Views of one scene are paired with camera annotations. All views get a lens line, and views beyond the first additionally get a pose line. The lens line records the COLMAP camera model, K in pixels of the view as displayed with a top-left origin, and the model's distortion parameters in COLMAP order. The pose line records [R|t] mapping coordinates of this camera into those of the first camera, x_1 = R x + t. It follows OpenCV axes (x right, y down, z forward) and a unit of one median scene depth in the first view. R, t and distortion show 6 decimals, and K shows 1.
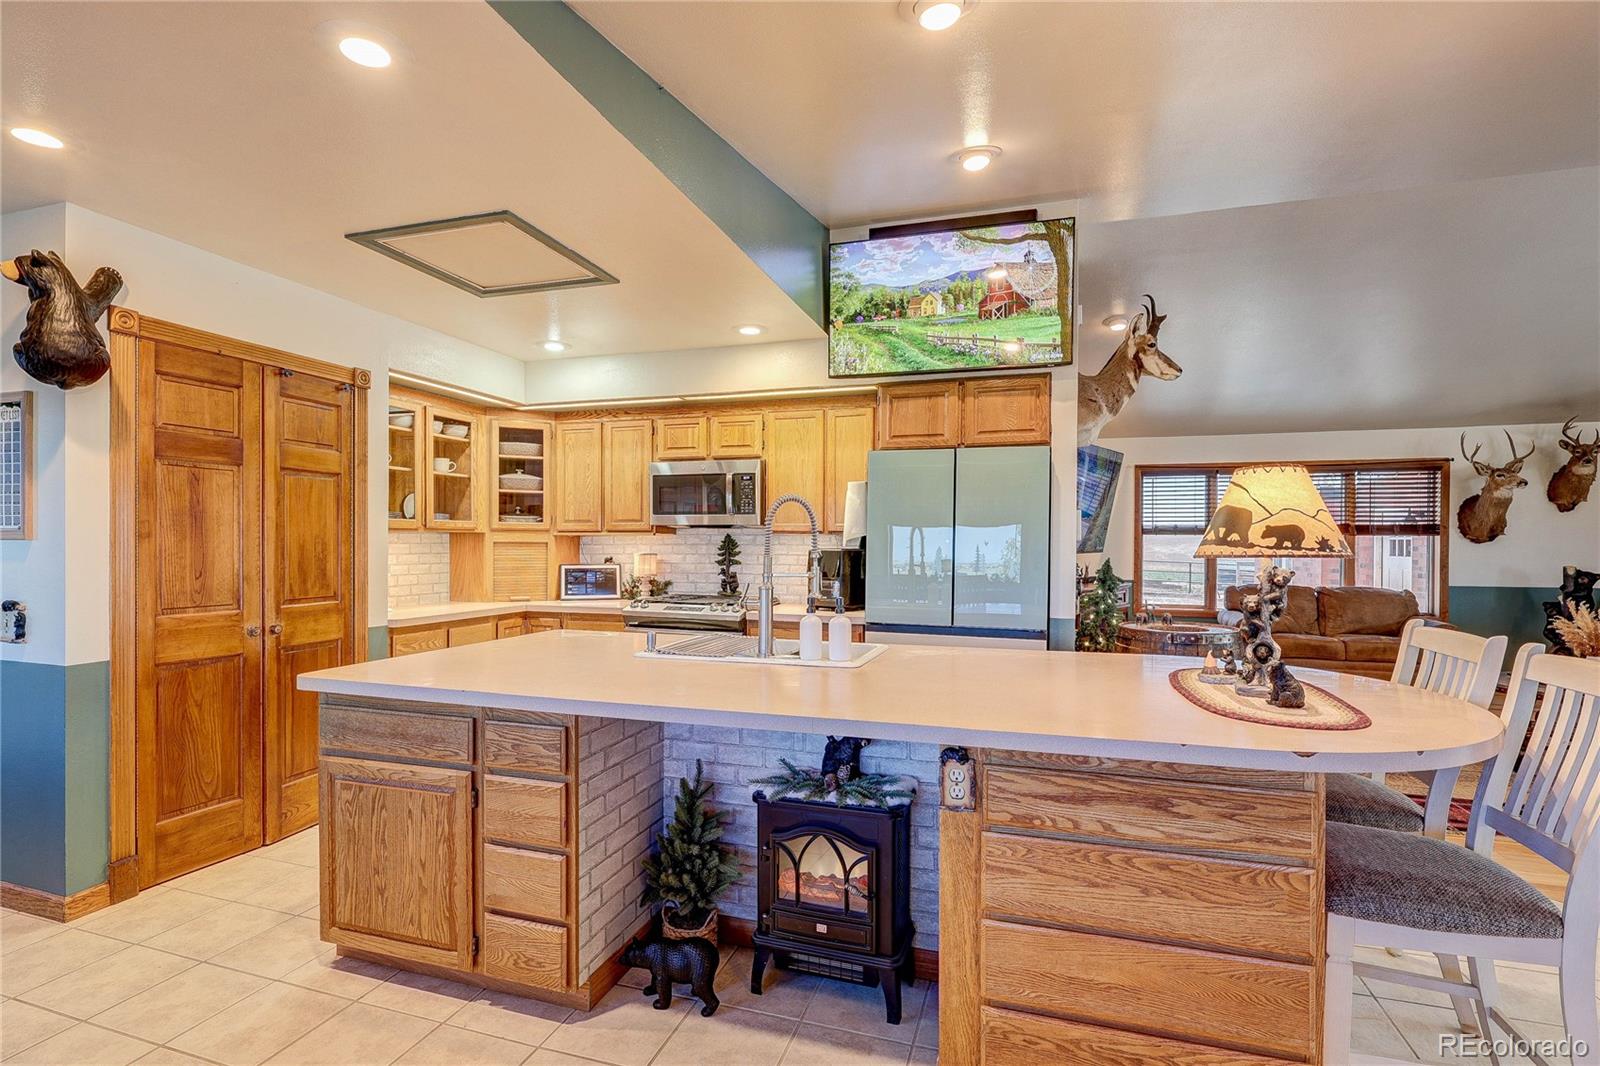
lens RADIAL K [[764.3, 0, 799.1], [0, 764.3, 547.9], [0, 0, 1]] dist [-0.007926, 0.003122]
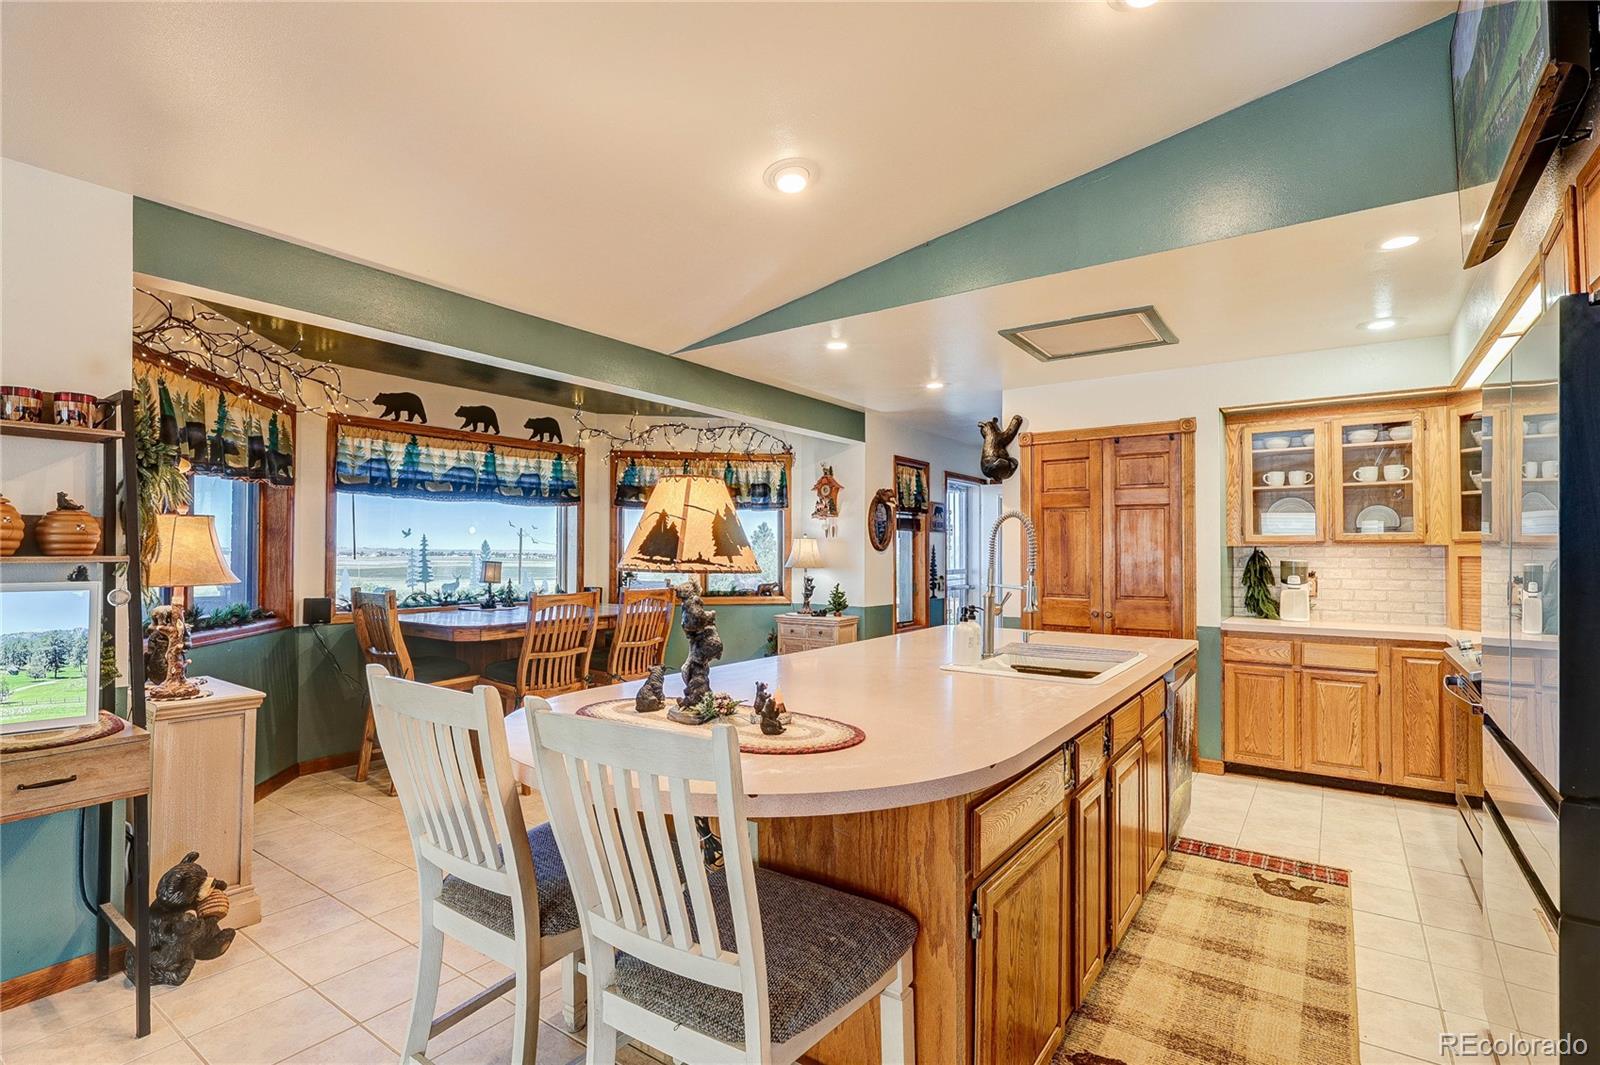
lens RADIAL K [[764.3, 0, 802.8], [0, 764.3, 537.0], [0, 0, 1]] dist [-0.007926, 0.003122]
pose [[-0.296002, -0.023690, -0.954894, 0.770907], [-0.007239, 0.999719, -0.022558, -0.005723], [0.955160, 0.000235, -0.296090, 0.734732]]
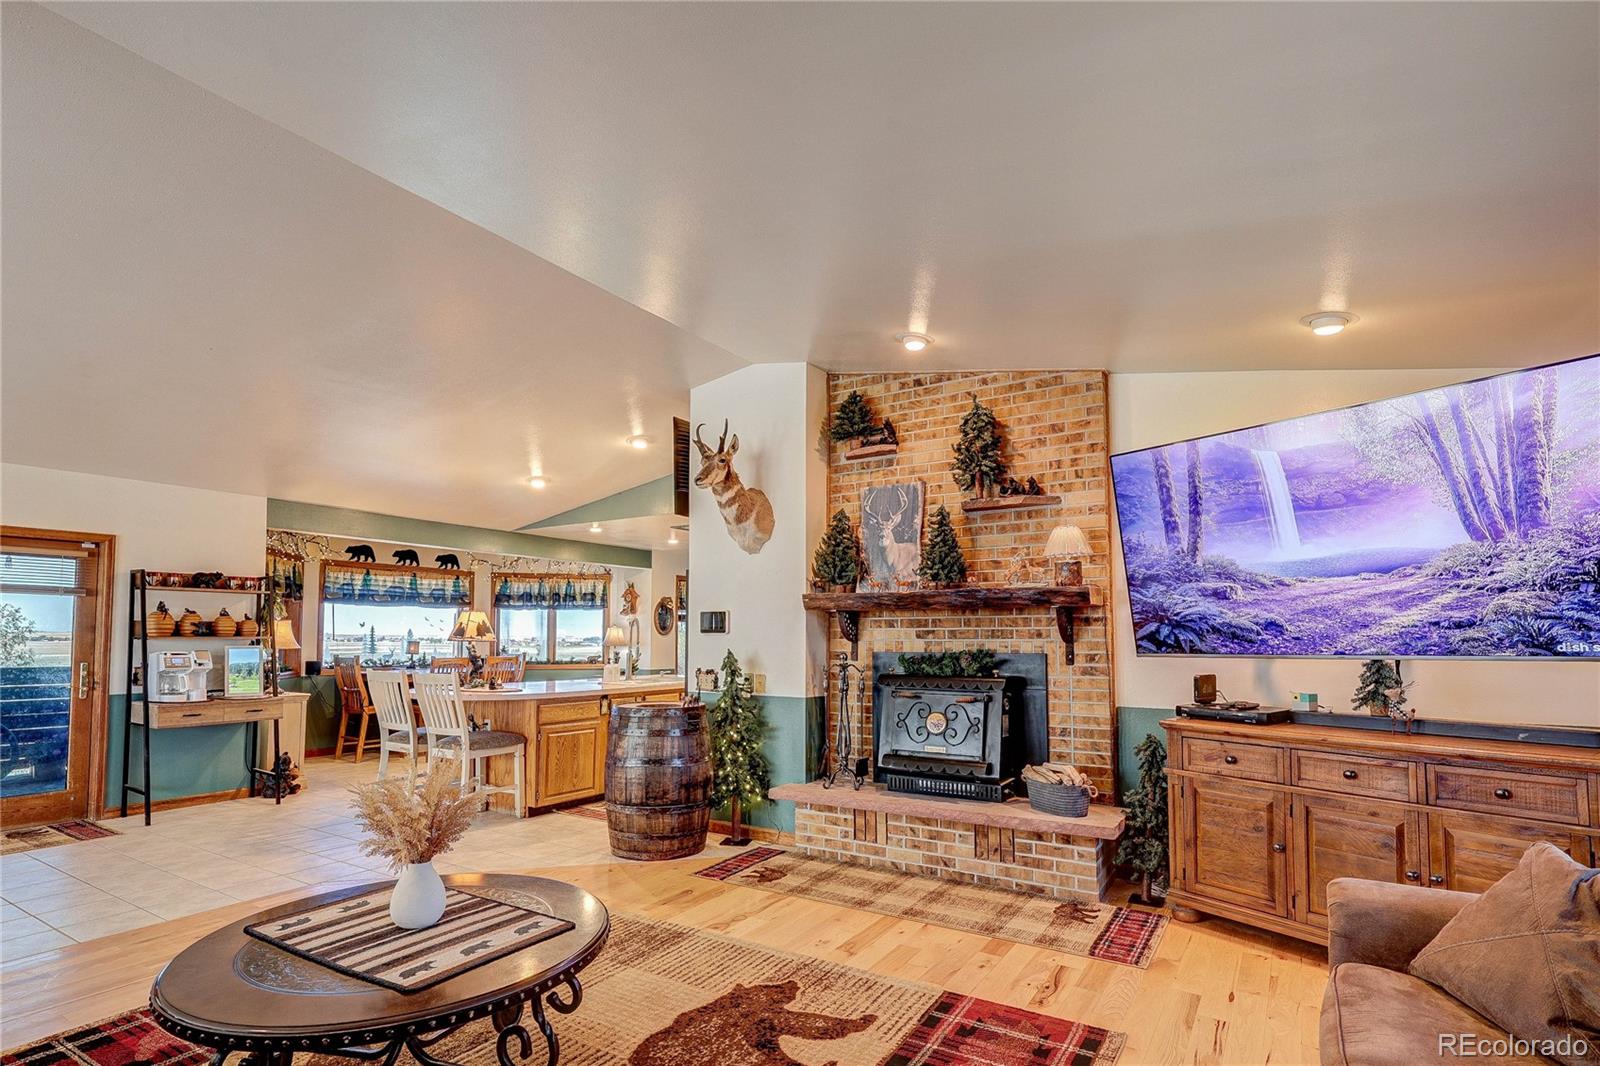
lens RADIAL K [[764.3, 0, 801.3], [0, 764.3, 598.3], [0, 0, 1]] dist [-0.007926, 0.003122]
pose [[-0.227675, -0.054427, -0.972215, 1.347352], [-0.005379, 0.998492, -0.054638, -0.001613], [0.973722, -0.007210, -0.227624, 1.235767]]
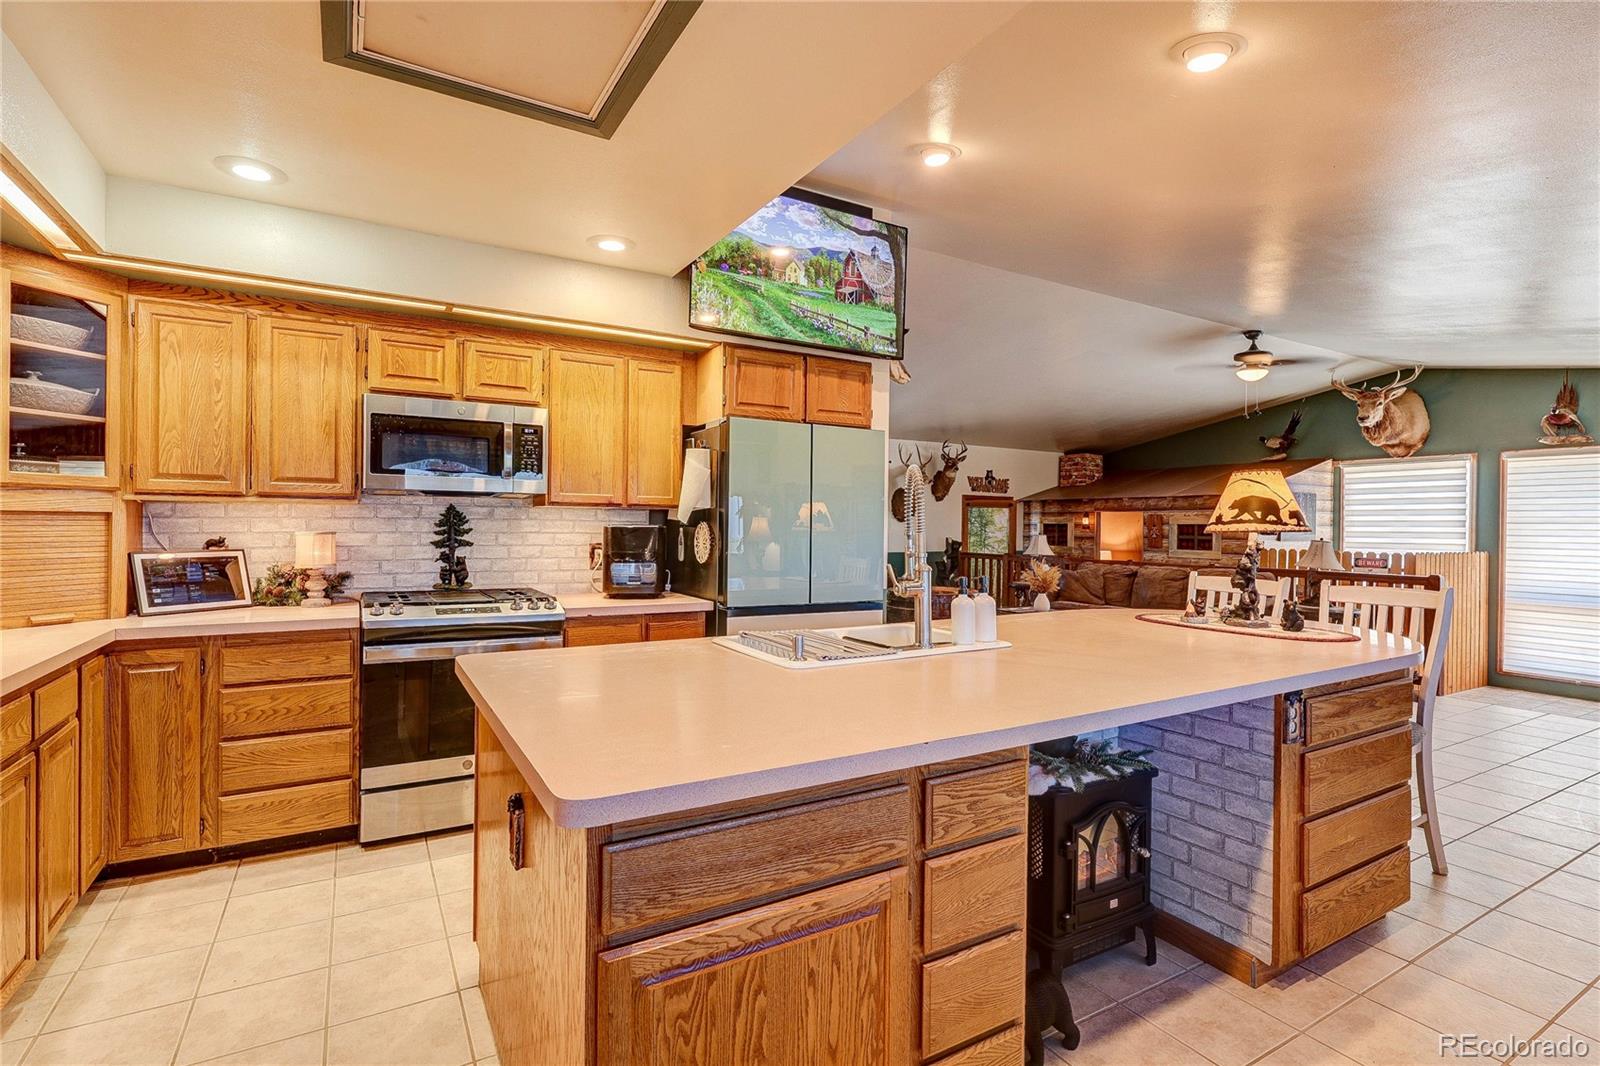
lens RADIAL K [[764.3, 0, 805.6], [0, 764.3, 526.7], [0, 0, 1]] dist [-0.007926, 0.003122]
pose [[0.659177, 0.000284, 0.751987, -0.448174], [-0.002822, 0.999994, 0.002096, 0.000612], [-0.751982, -0.003504, 0.659174, 0.290456]]
